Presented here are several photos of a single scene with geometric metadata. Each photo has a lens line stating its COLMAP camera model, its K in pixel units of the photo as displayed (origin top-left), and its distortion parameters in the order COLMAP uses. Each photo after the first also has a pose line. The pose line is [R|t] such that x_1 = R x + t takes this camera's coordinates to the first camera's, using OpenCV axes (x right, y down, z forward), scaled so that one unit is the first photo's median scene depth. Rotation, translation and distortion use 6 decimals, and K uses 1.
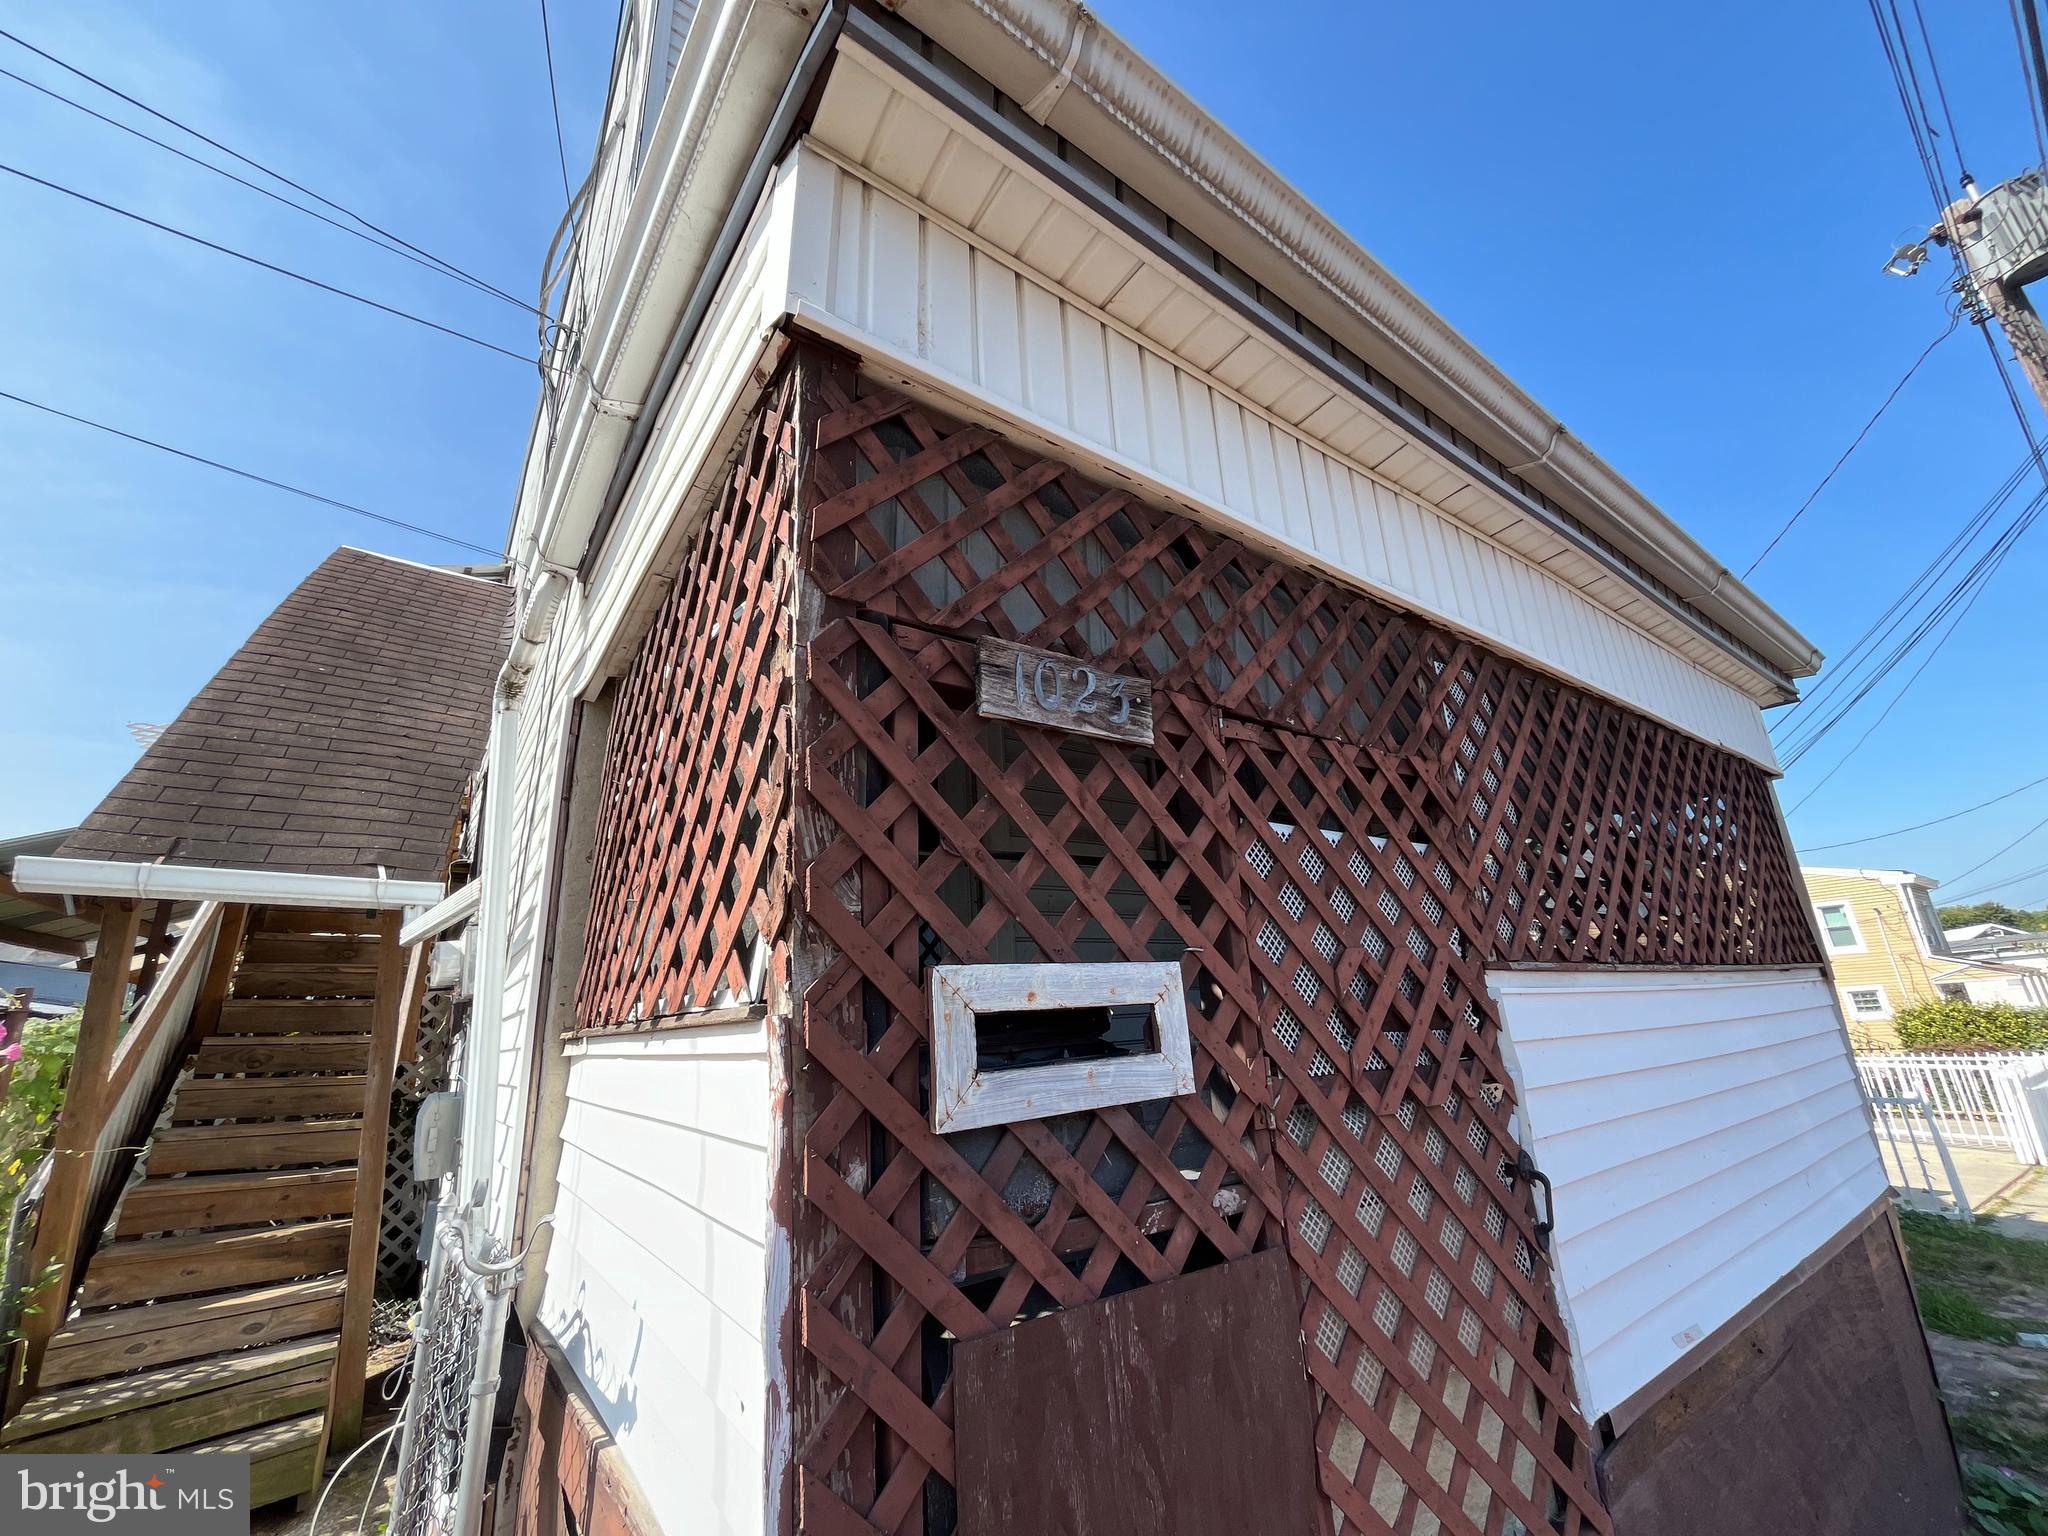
lens RADIAL K [[830.0, 0, 1018.0], [0, 830.0, 769.7], [0, 0, 1]] dist [-0.000667, 0.000071]
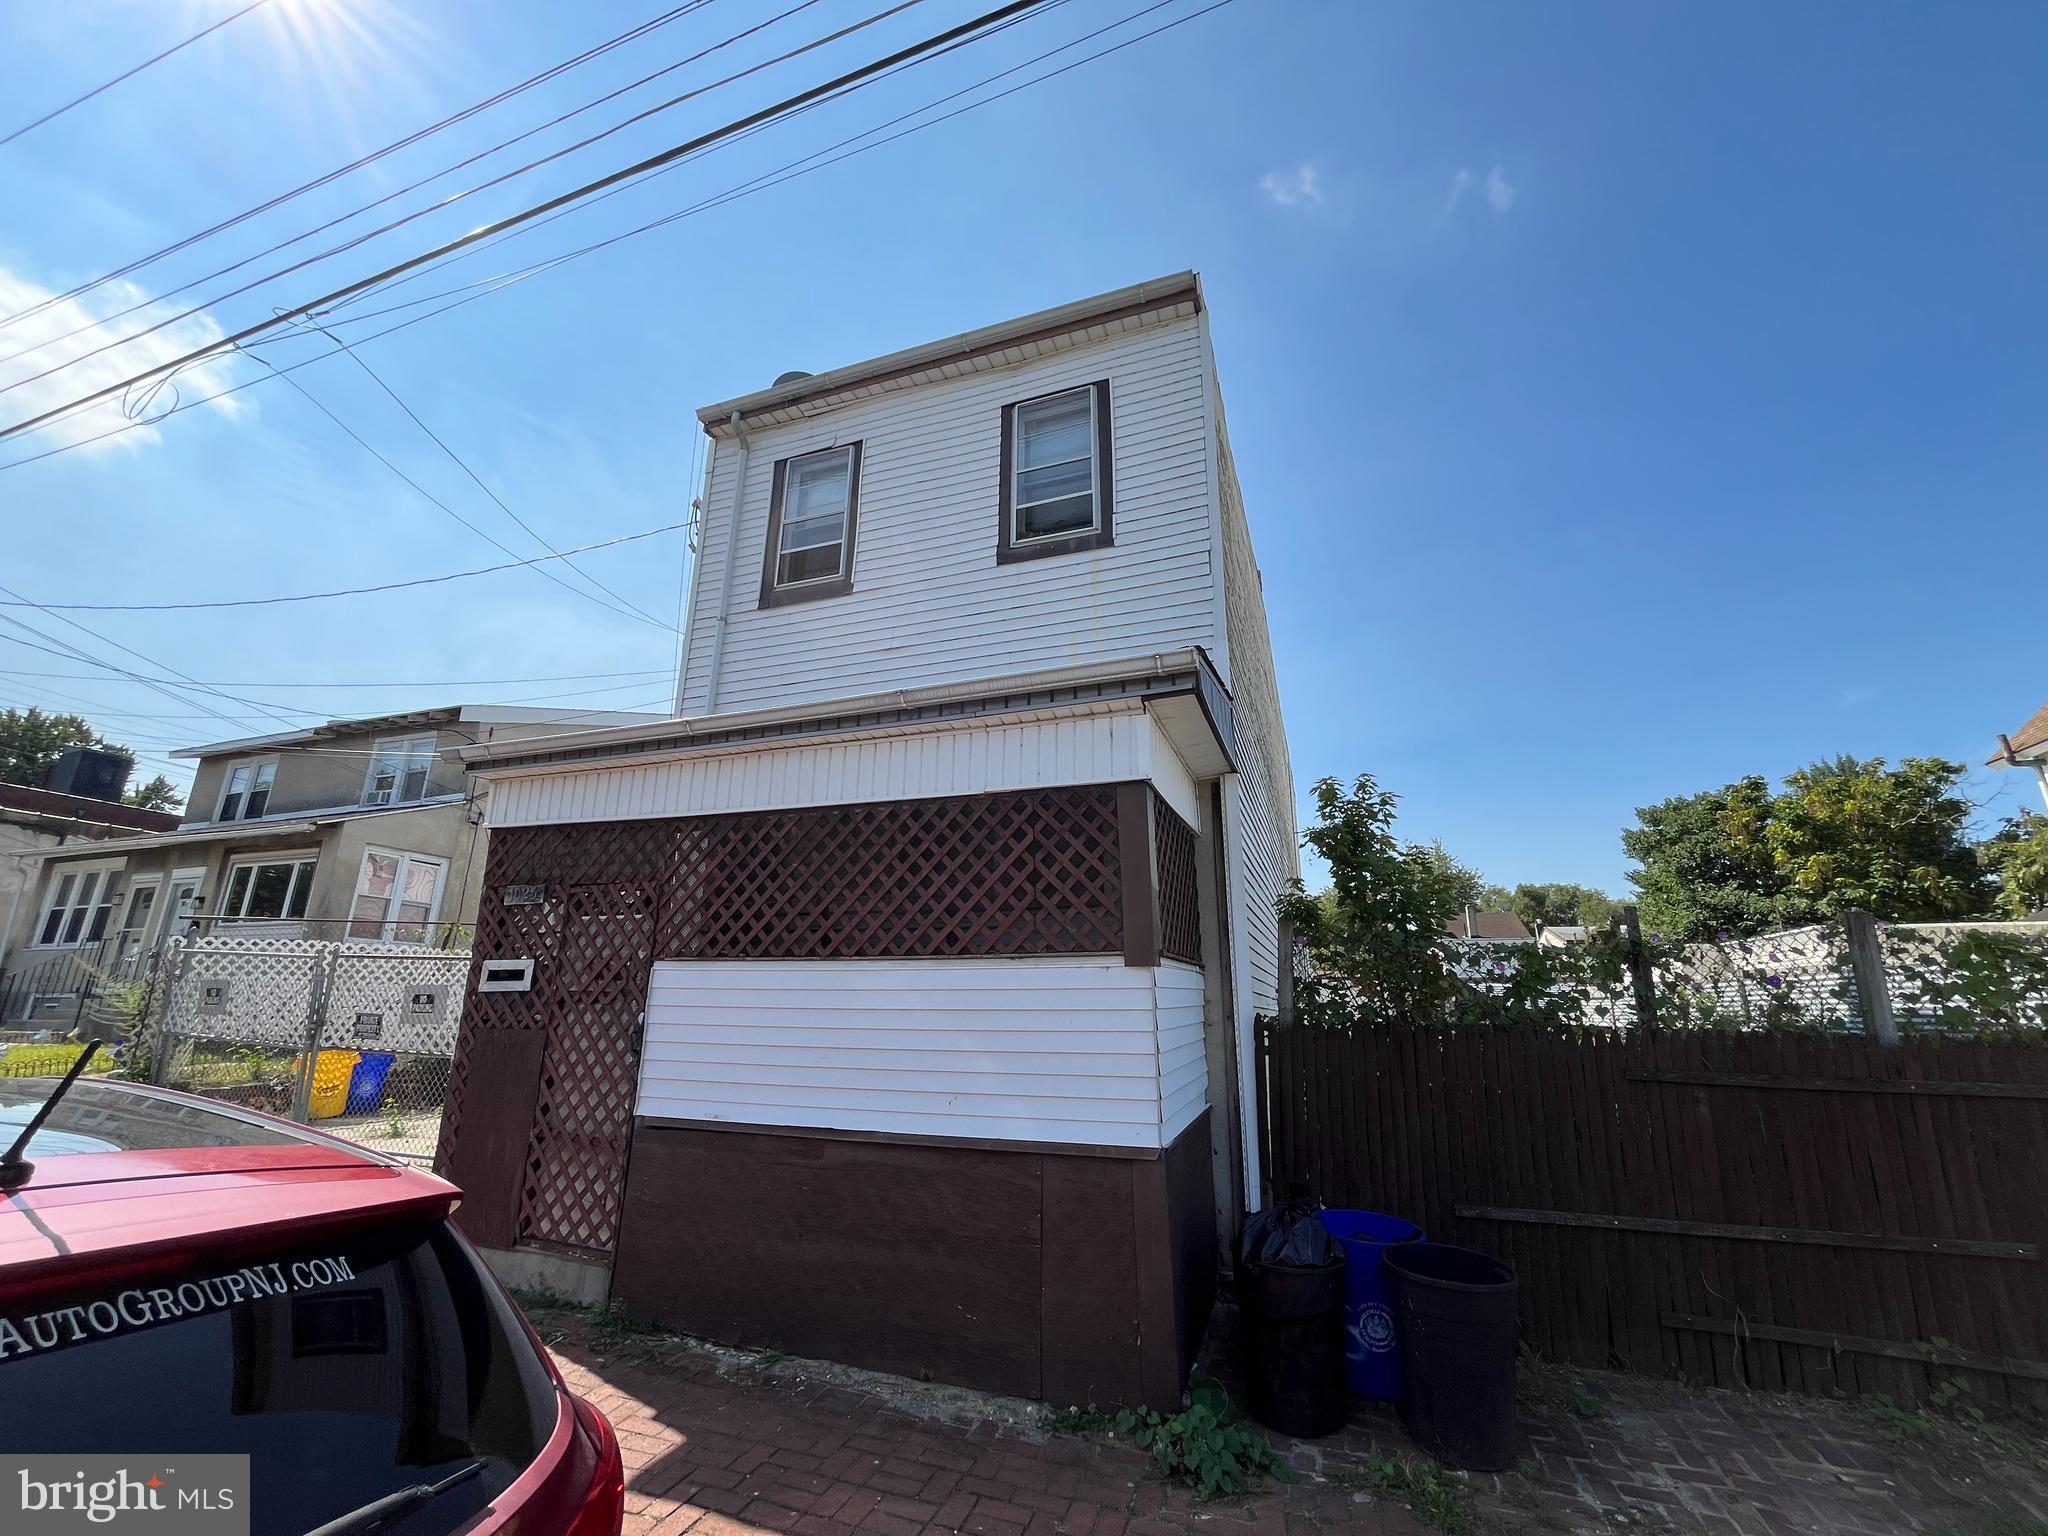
lens RADIAL K [[830.0, 0, 1016.8], [0, 830.0, 773.9], [0, 0, 1]] dist [-0.000667, 0.000071]
pose [[0.563095, -0.170355, -0.808643, 4.944526], [0.206246, 0.976527, -0.062104, 0.085023], [0.800241, -0.131809, 0.585013, 0.635007]]
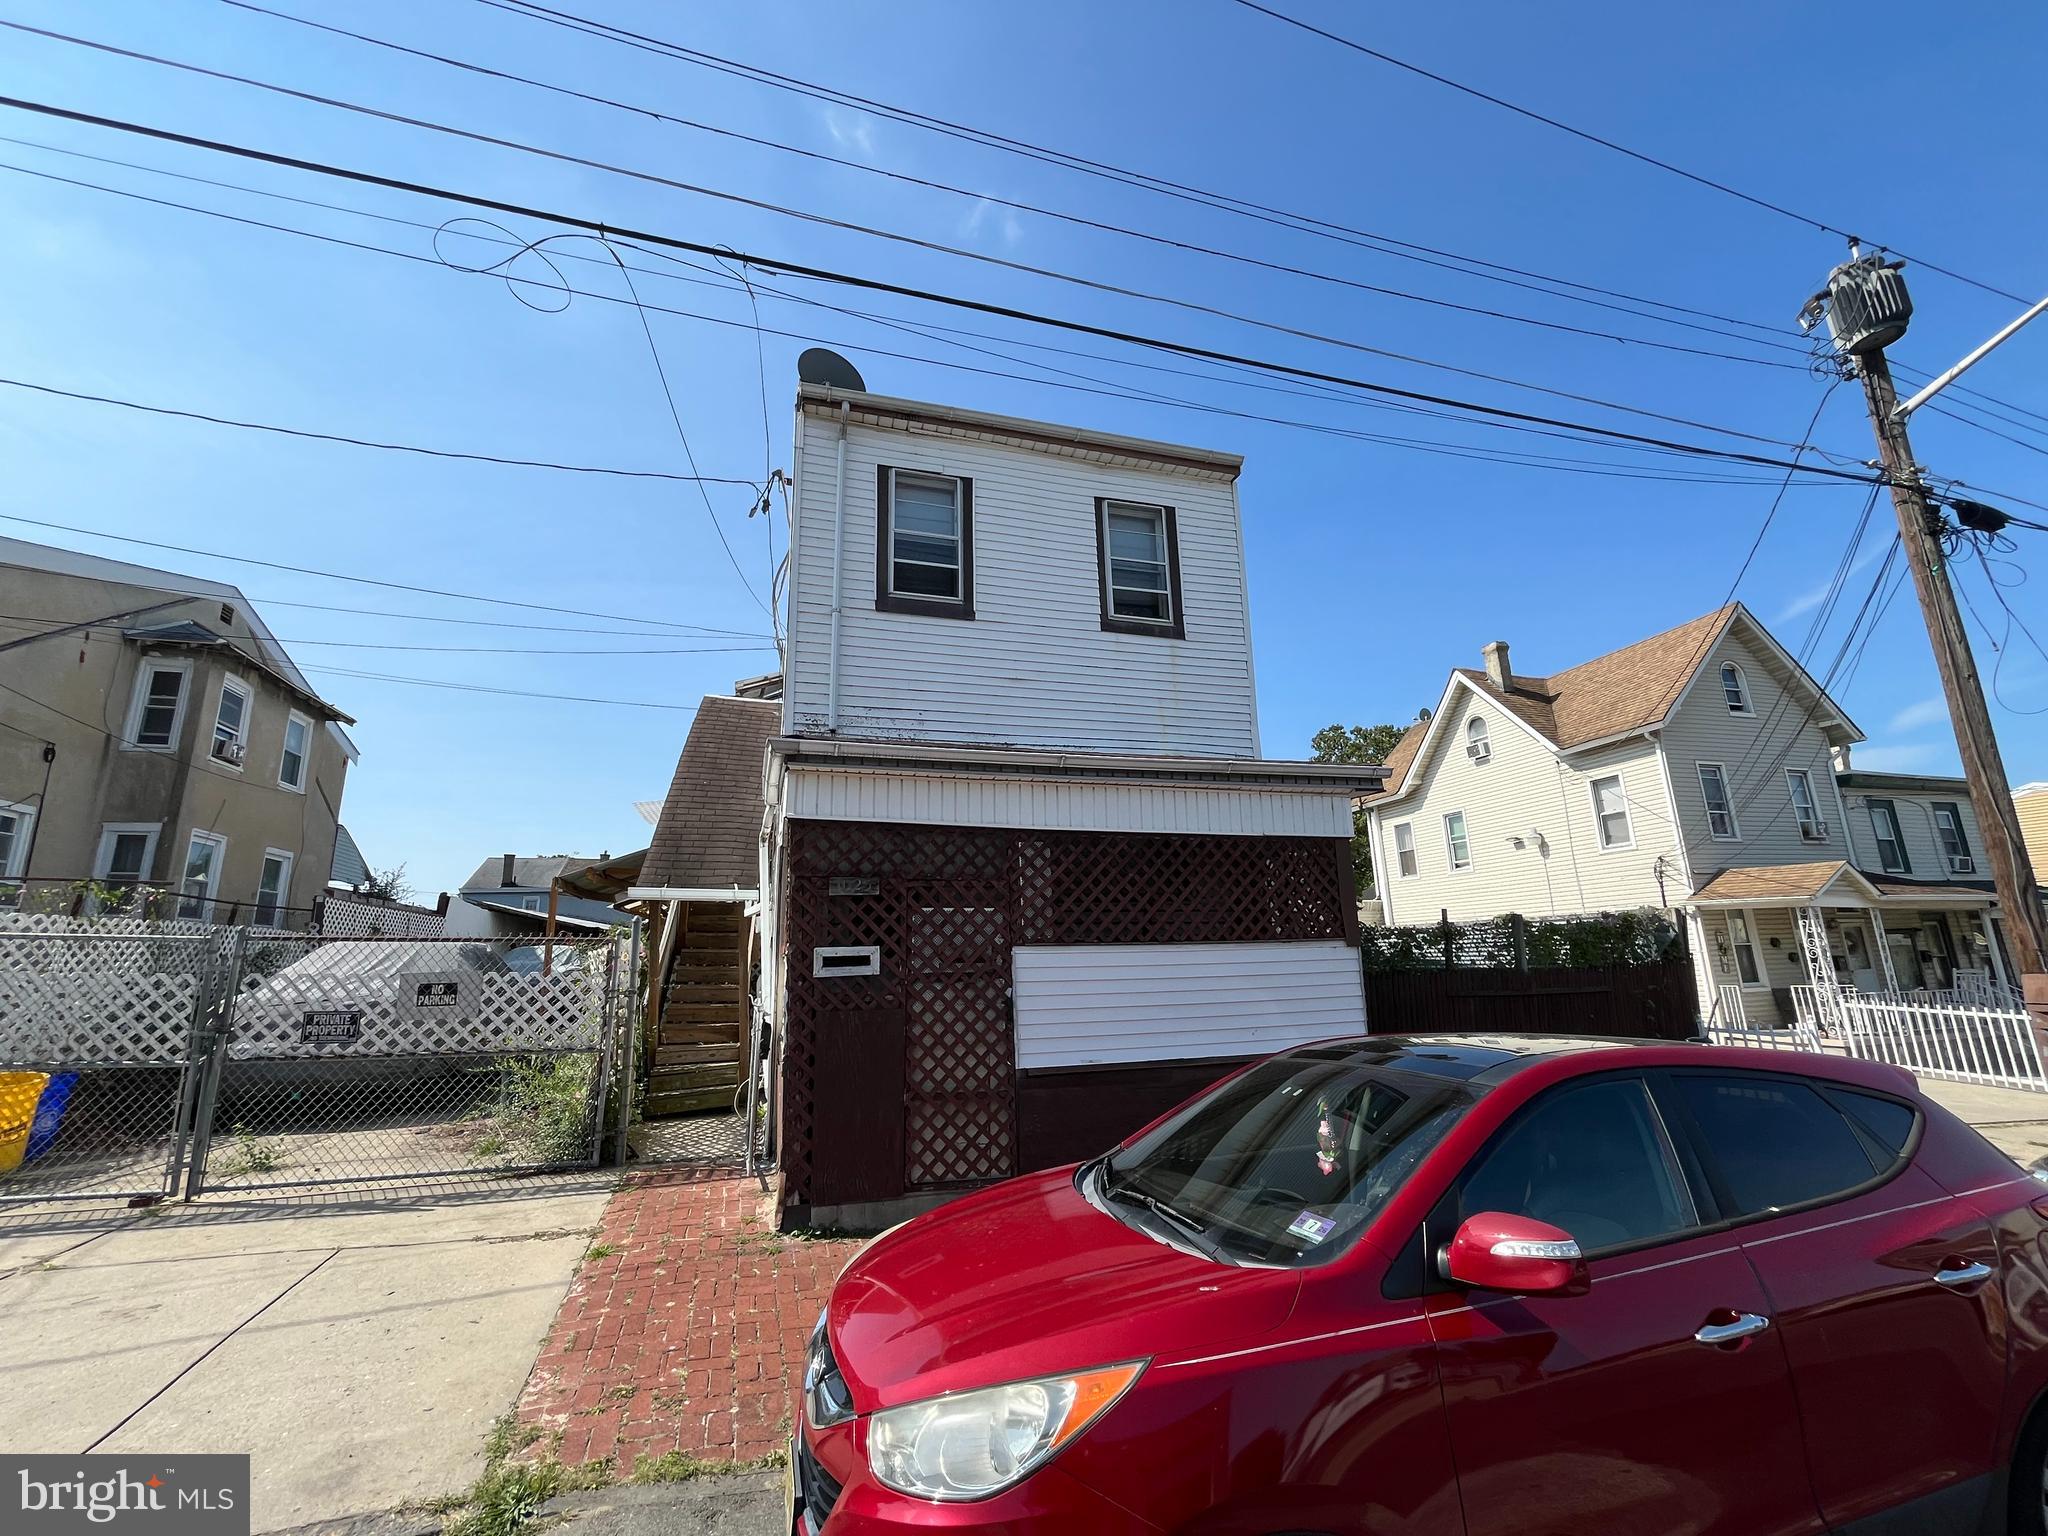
lens RADIAL K [[830.0, 0, 1021.3], [0, 830.0, 774.7], [0, 0, 1]] dist [-0.000667, 0.000071]
pose [[0.943942, -0.039755, -0.327709, 2.412705], [0.071591, 0.993749, 0.085657, -1.012033], [0.322255, -0.104316, 0.940888, -2.854585]]
